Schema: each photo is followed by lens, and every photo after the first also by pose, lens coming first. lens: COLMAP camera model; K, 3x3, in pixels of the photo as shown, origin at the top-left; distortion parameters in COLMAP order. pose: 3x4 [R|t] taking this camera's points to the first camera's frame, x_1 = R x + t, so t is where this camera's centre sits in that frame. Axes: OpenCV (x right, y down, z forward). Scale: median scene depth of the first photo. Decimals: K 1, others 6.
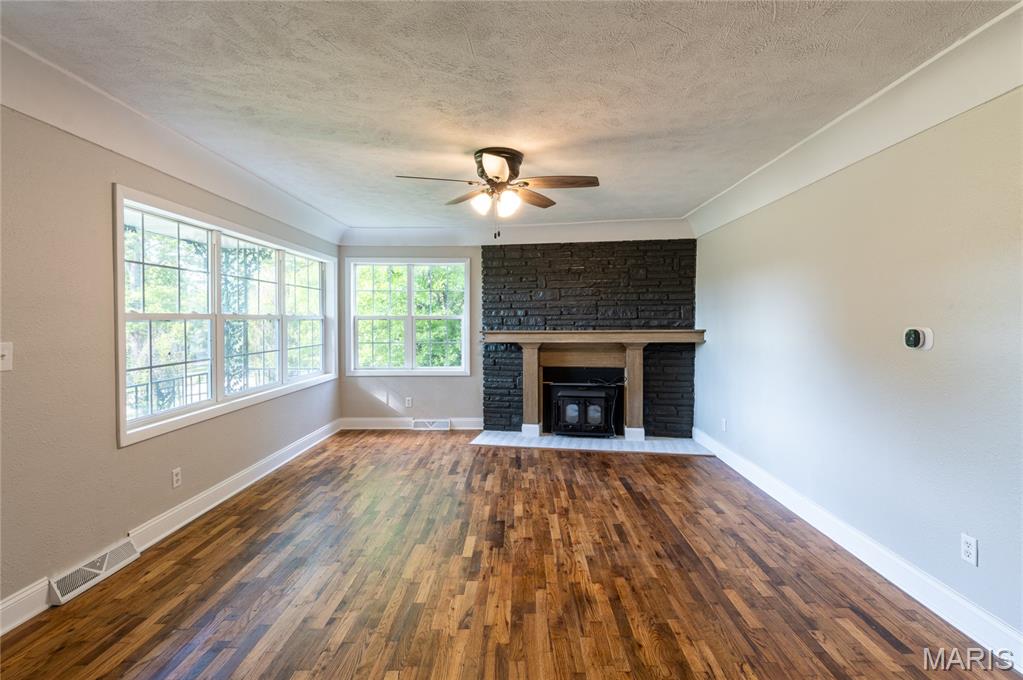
lens RADIAL K [[474.9, 0, 524.6], [0, 474.9, 326.6], [0, 0, 1]] dist [0.002869, 0.000416]
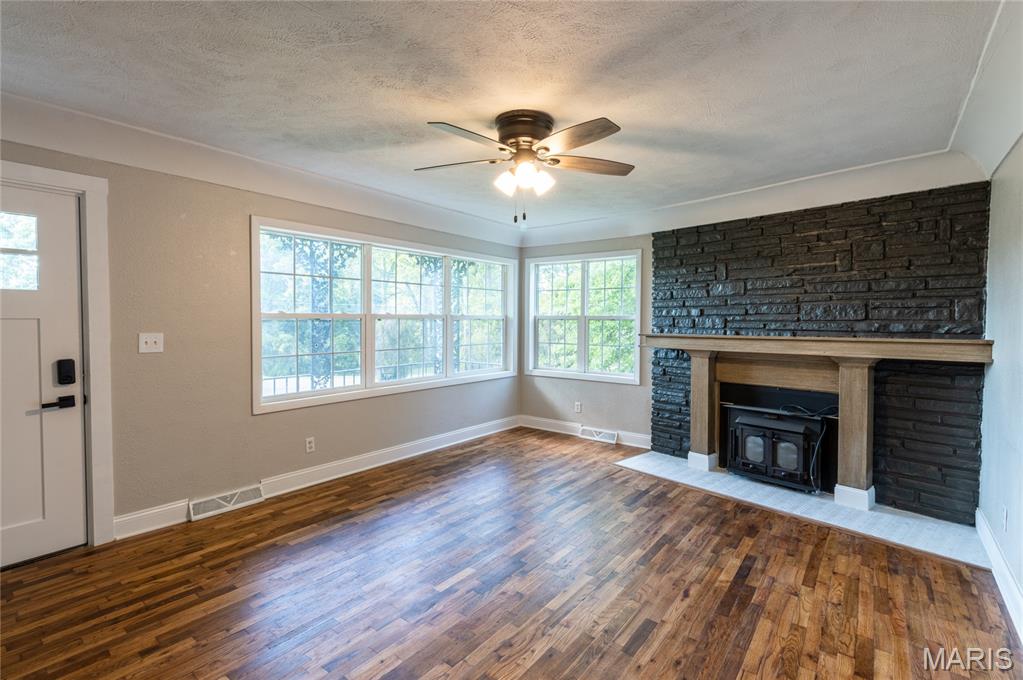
lens RADIAL K [[474.9, 0, 523.4], [0, 474.9, 327.9], [0, 0, 1]] dist [0.002869, 0.000416]
pose [[0.791286, 0.015686, -0.611245, 0.355466], [-0.015033, 0.999868, 0.006197, -0.004557], [0.611262, 0.004285, 0.791417, 0.268787]]
